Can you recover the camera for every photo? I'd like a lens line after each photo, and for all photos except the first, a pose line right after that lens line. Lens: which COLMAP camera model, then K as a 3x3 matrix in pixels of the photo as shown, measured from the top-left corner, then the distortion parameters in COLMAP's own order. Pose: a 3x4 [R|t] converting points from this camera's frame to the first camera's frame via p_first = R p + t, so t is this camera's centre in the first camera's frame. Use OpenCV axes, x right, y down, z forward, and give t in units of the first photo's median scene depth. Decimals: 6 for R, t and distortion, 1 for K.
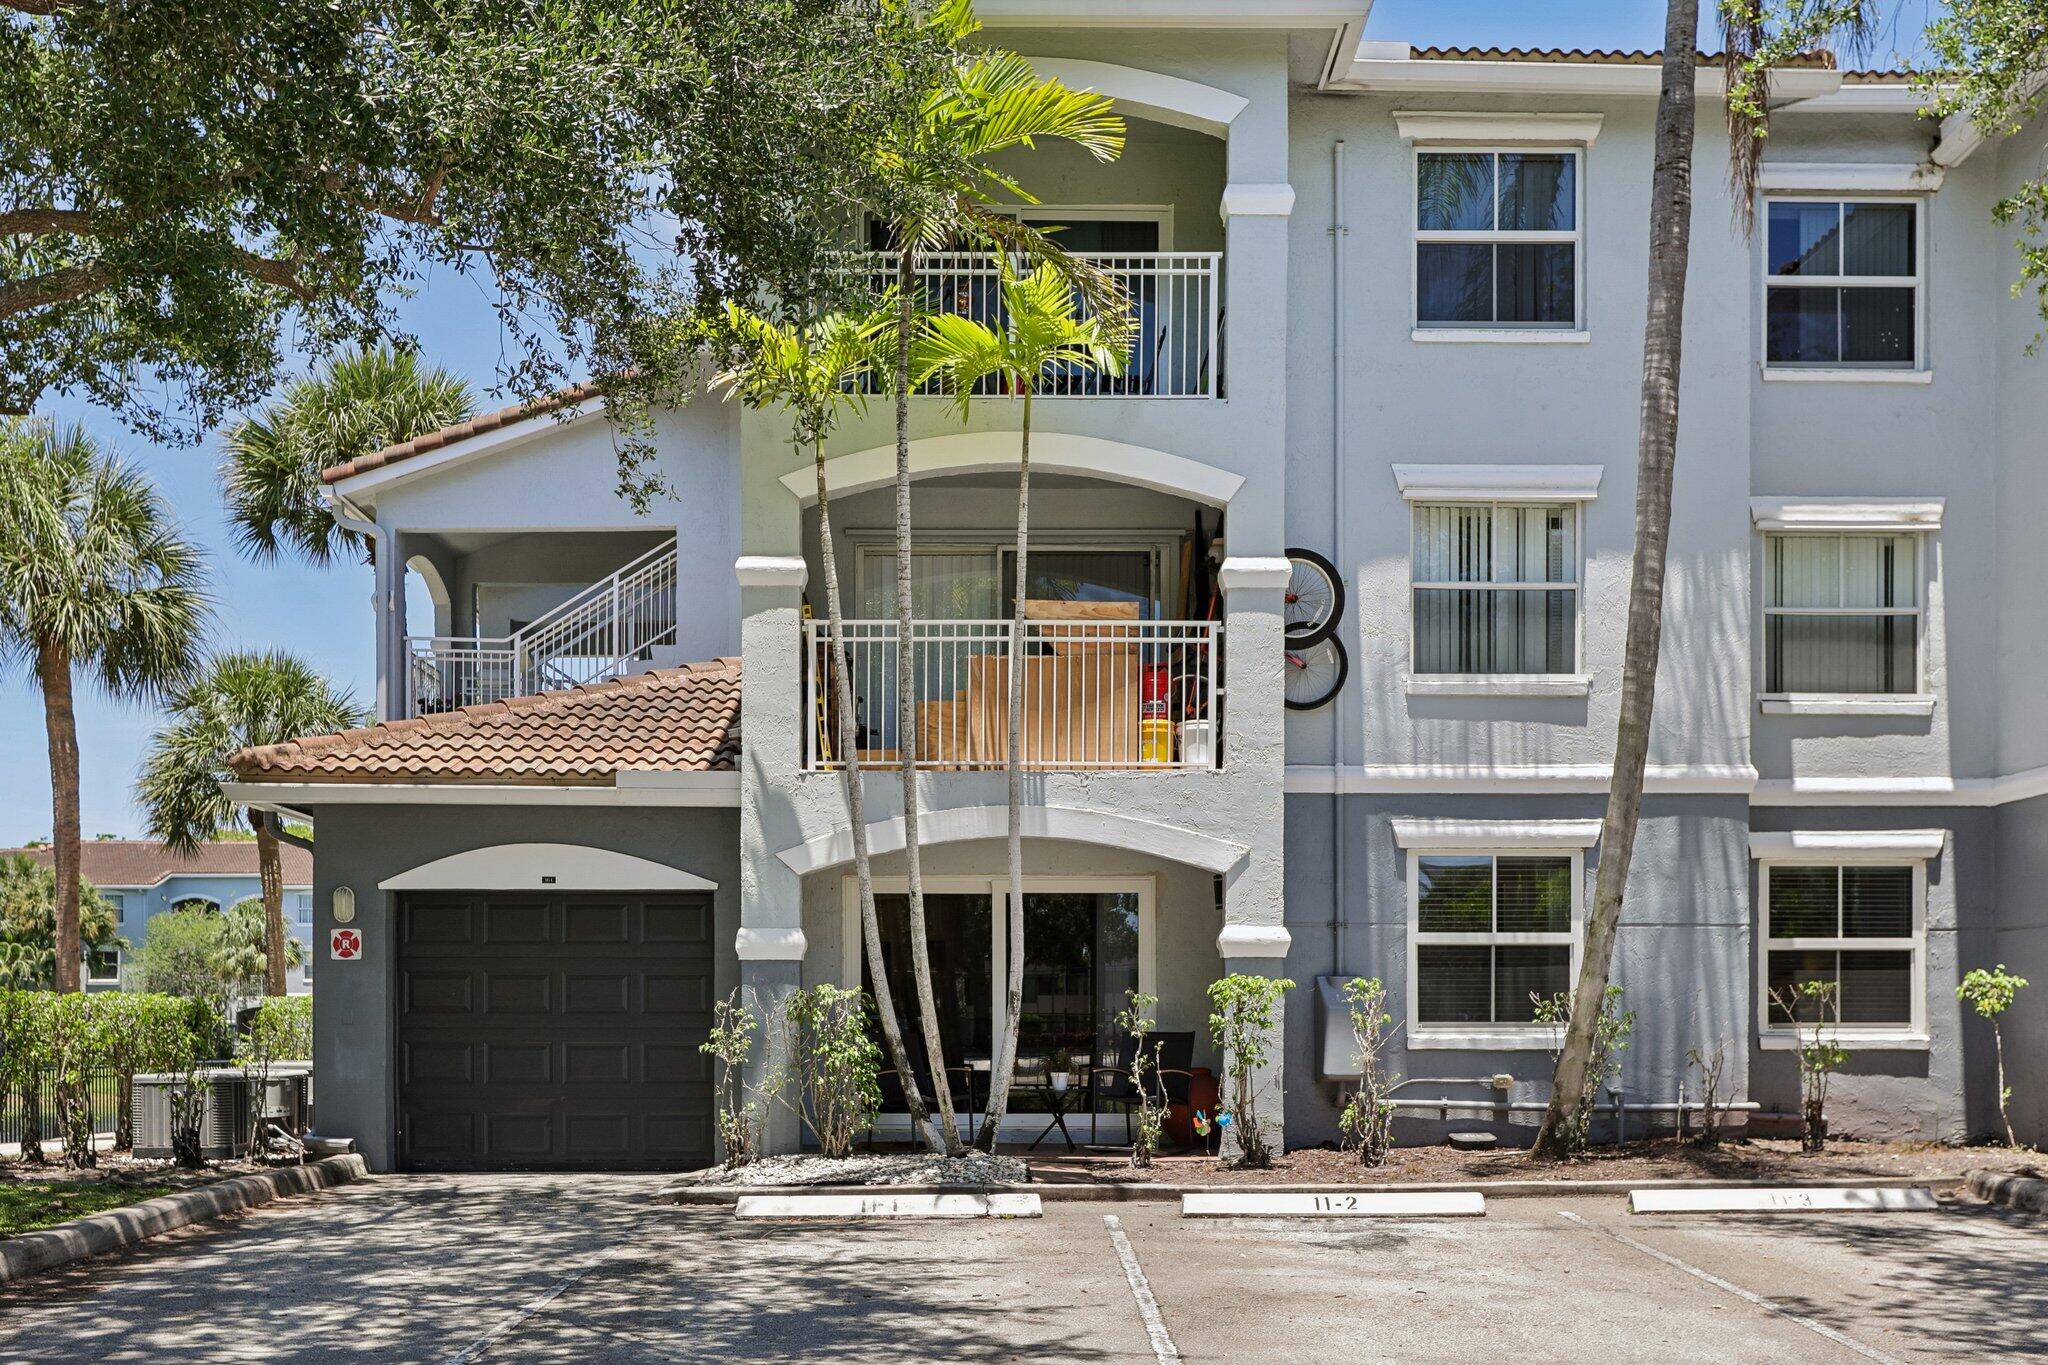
lens RADIAL K [[1917.7, 0, 1024.0], [0, 1917.7, 682.5], [0, 0, 1]] dist [0.005275, -0.005121]
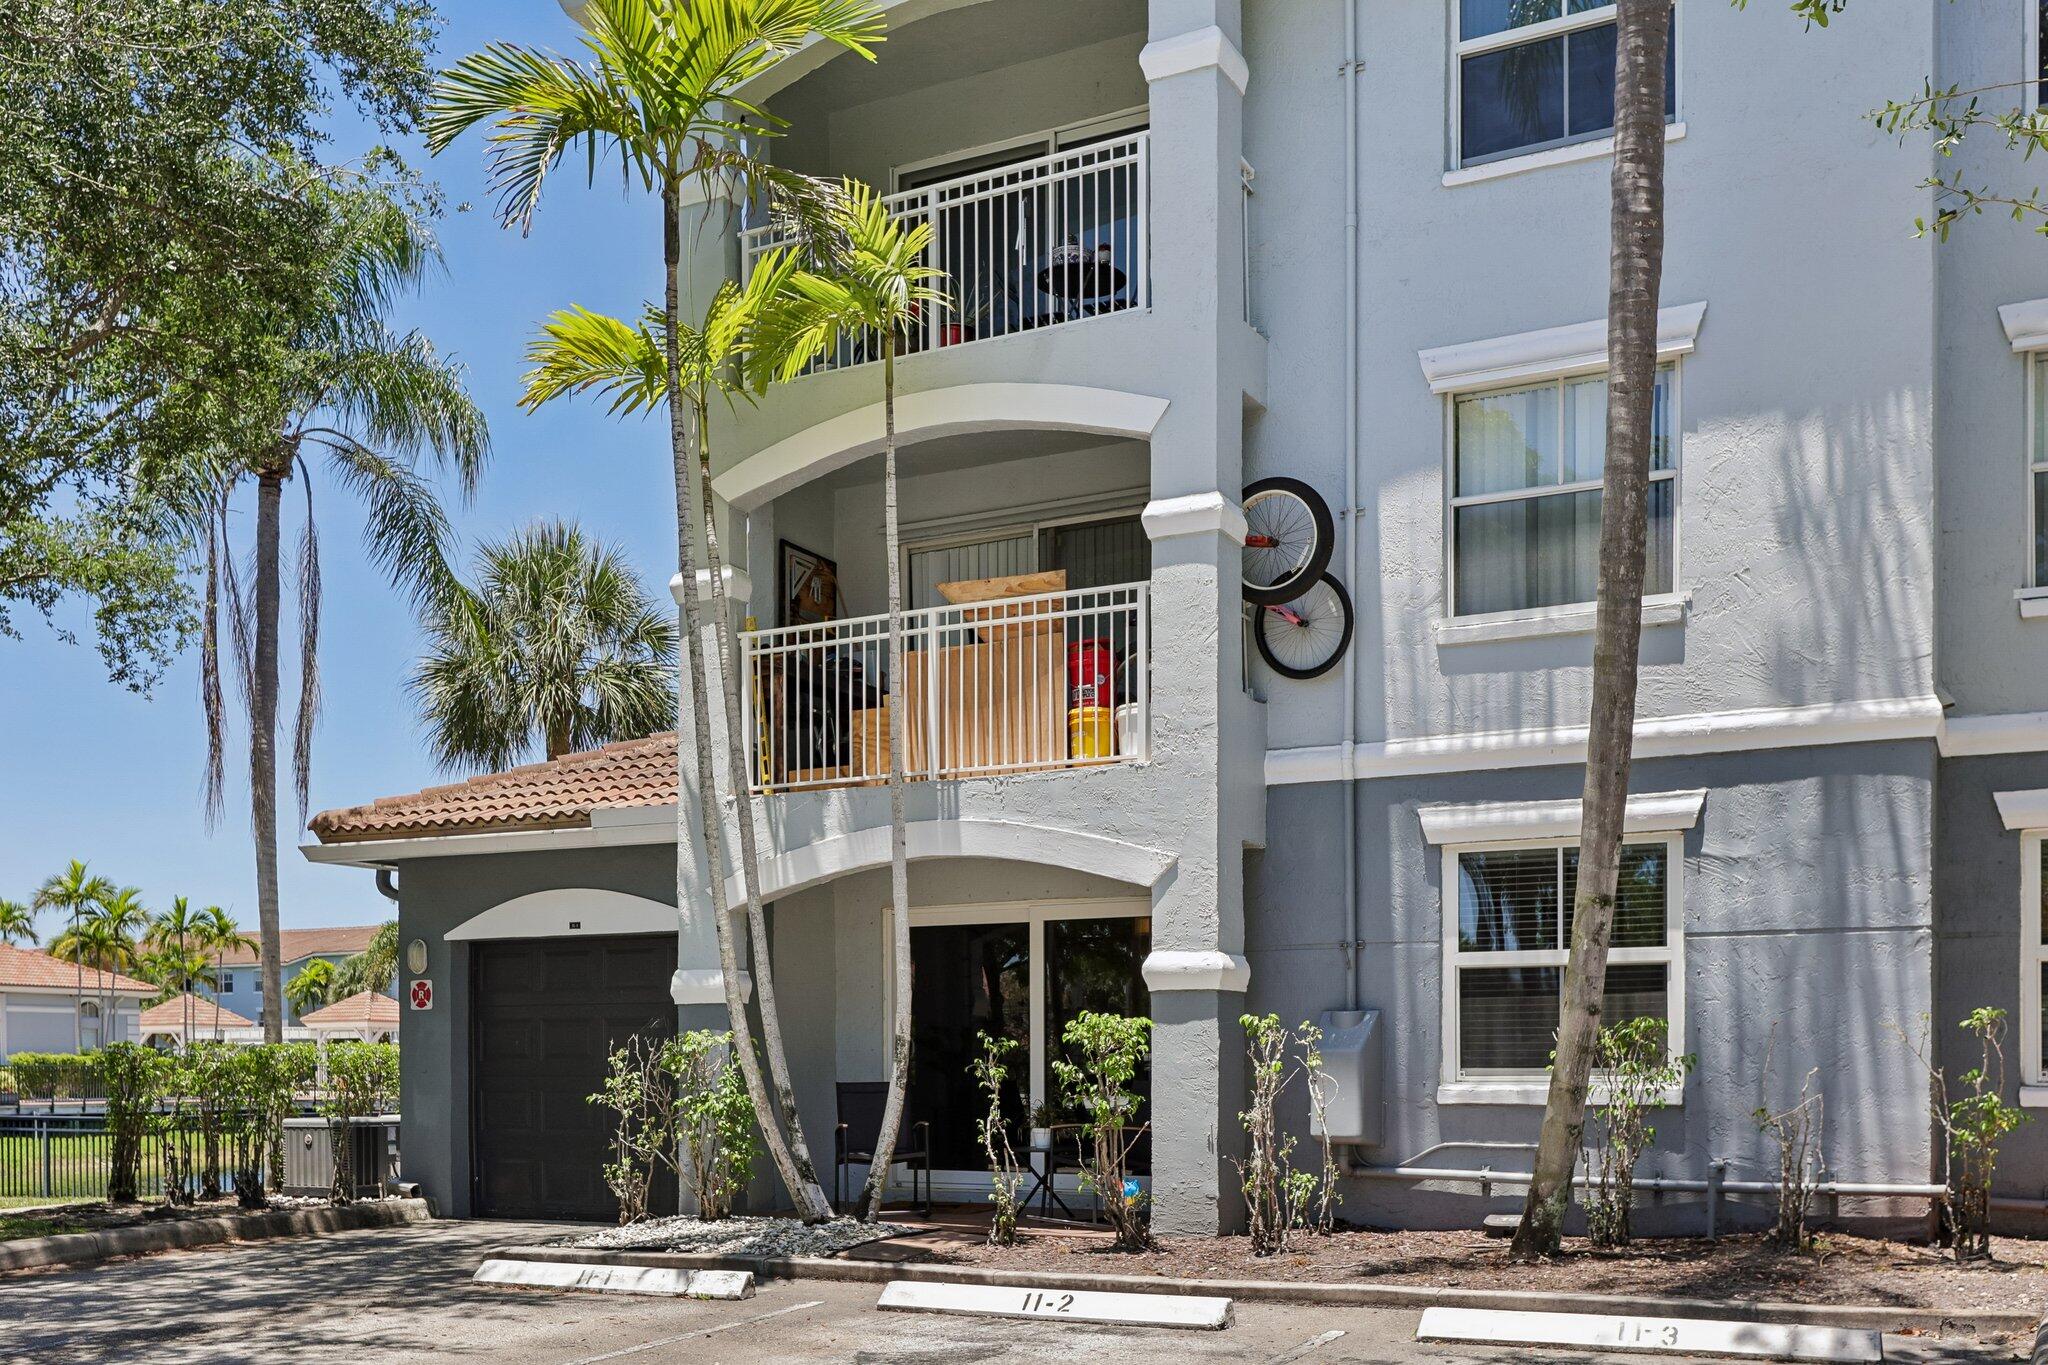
lens RADIAL K [[1940.6, 0, 1024.9], [0, 1940.6, 755.8], [0, 0, 1]] dist [0.006390, 0.008940]
pose [[0.877974, -0.077731, -0.472355, 0.433335], [0.087785, 0.996139, -0.000756, 0.037755], [0.470590, -0.040802, 0.881408, 0.239004]]
